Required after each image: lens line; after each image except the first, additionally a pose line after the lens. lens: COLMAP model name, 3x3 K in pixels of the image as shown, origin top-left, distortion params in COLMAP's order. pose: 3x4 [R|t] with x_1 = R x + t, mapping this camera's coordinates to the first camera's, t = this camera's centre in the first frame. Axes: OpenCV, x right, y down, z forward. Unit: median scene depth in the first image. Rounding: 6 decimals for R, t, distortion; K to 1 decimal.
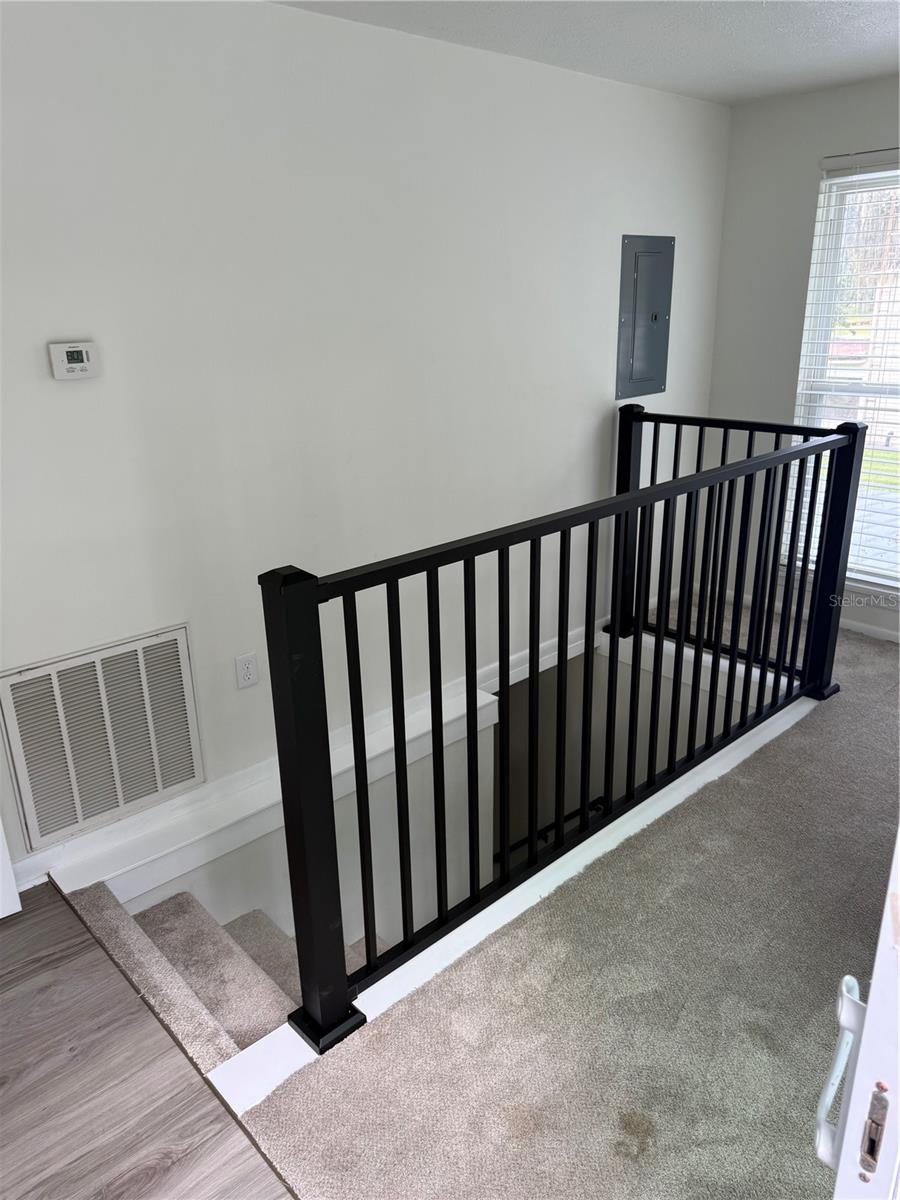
lens RADIAL K [[836.2, 0, 442.8], [0, 836.2, 603.9], [0, 0, 1]] dist [0.028814, -0.031079]
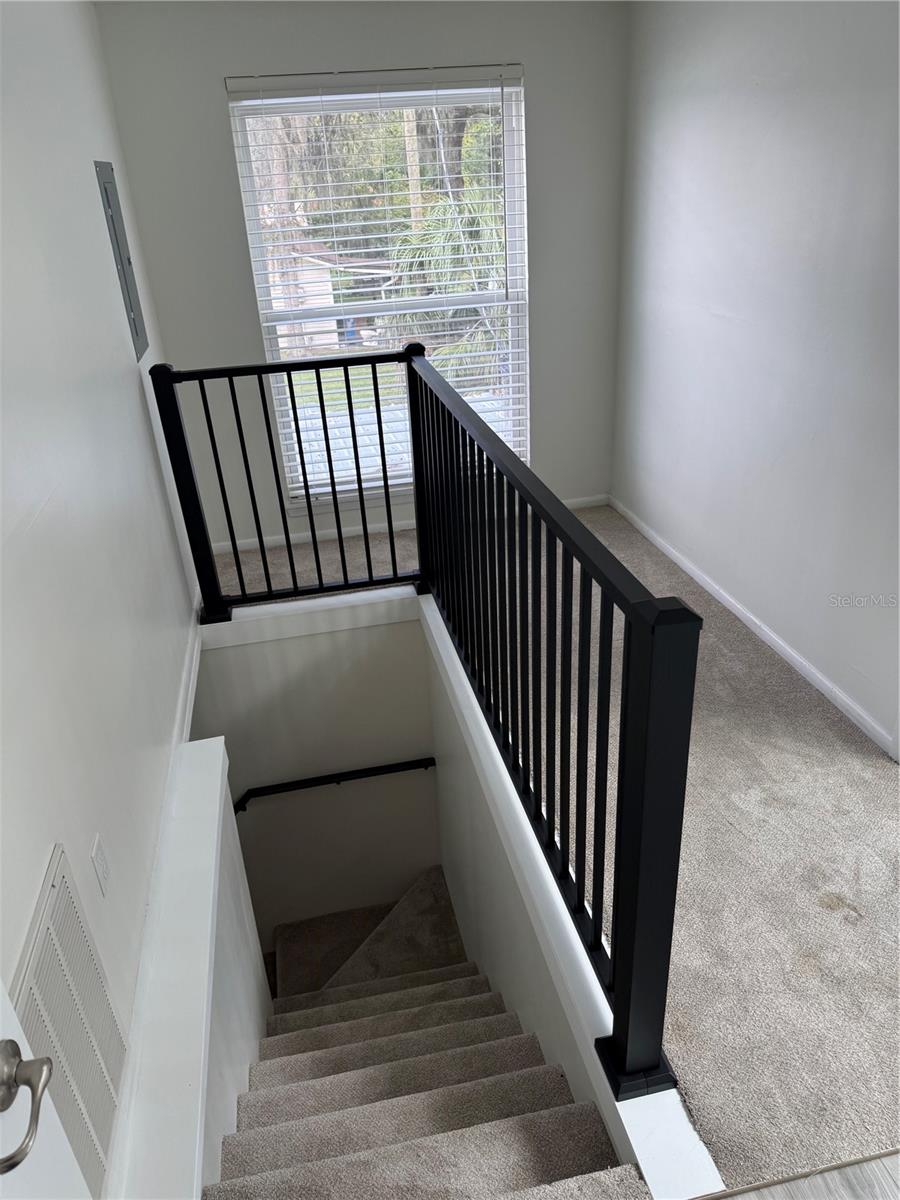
lens RADIAL K [[836.2, 0, 454.3], [0, 836.2, 603.6], [0, 0, 1]] dist [0.028814, -0.031079]
pose [[0.521431, -0.389926, 0.758991, -0.690226], [0.327157, 0.912867, 0.244220, -0.234409], [-0.788085, 0.120965, 0.603564, 0.502253]]
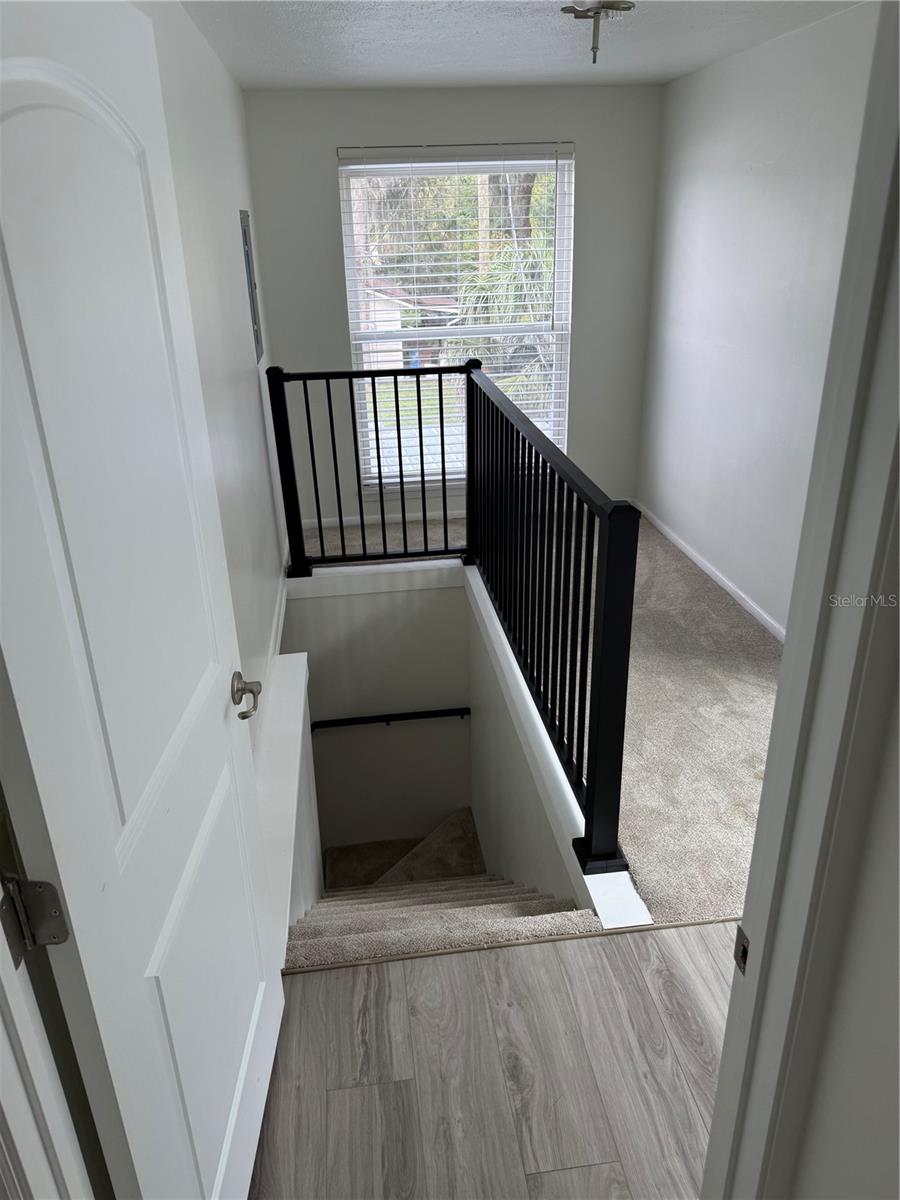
lens RADIAL K [[836.2, 0, 448.6], [0, 836.2, 595.8], [0, 0, 1]] dist [0.028814, -0.031079]
pose [[0.589321, -0.318467, 0.742482, -1.023227], [0.285485, 0.941826, 0.177376, -0.160726], [-0.755777, 0.107437, 0.645956, 0.282094]]
